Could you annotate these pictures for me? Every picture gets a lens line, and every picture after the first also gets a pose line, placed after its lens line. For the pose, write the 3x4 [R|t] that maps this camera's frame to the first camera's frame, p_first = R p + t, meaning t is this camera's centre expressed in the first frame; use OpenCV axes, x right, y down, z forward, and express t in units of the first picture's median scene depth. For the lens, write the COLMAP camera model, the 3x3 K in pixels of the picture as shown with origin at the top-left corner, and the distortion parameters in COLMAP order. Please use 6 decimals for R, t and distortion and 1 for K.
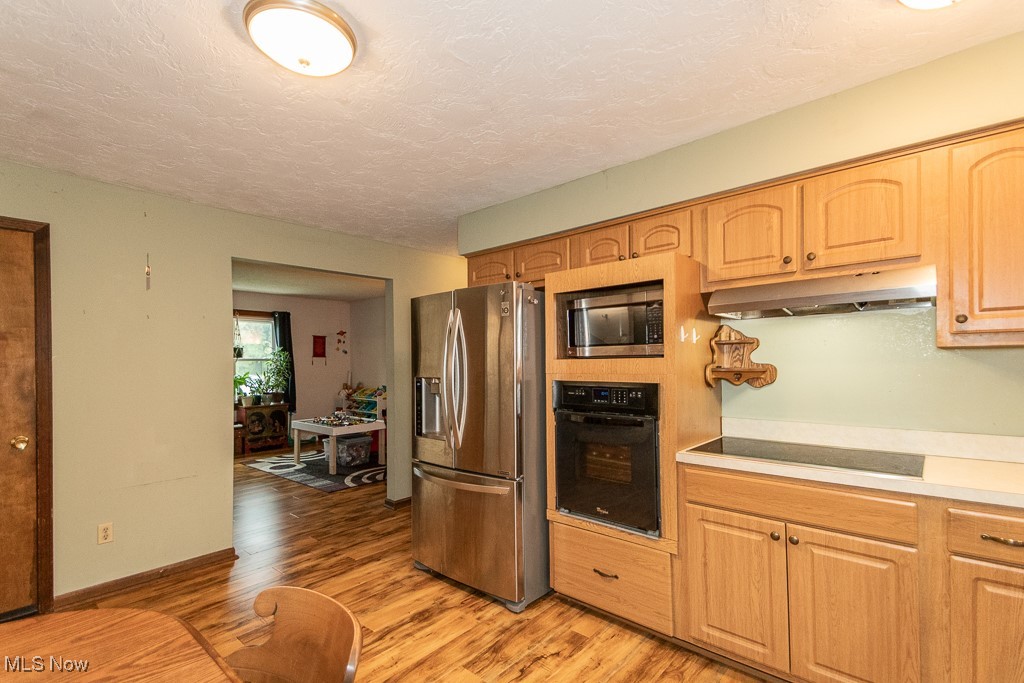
lens RADIAL K [[472.4, 0, 494.4], [0, 472.4, 362.1], [0, 0, 1]] dist [0.067900, -0.022183]
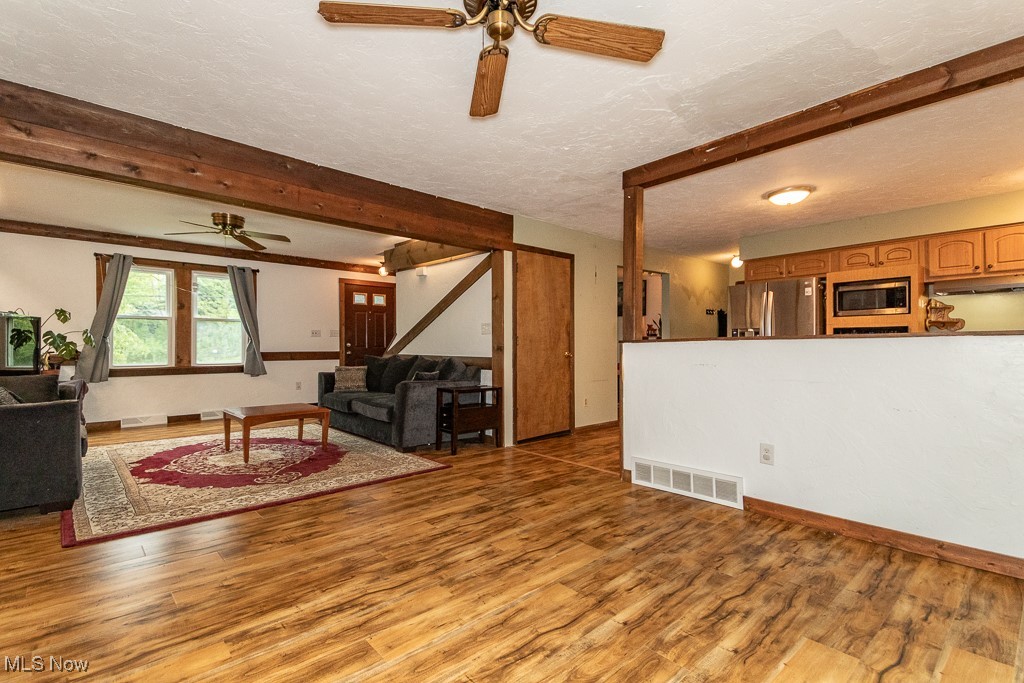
lens RADIAL K [[472.4, 0, 499.6], [0, 472.4, 341.4], [0, 0, 1]] dist [0.067900, -0.022183]
pose [[0.994896, 0.008610, -0.100537, -0.597532], [-0.009312, 0.999935, -0.006513, 0.069399], [0.100475, 0.007416, 0.994912, -0.646215]]
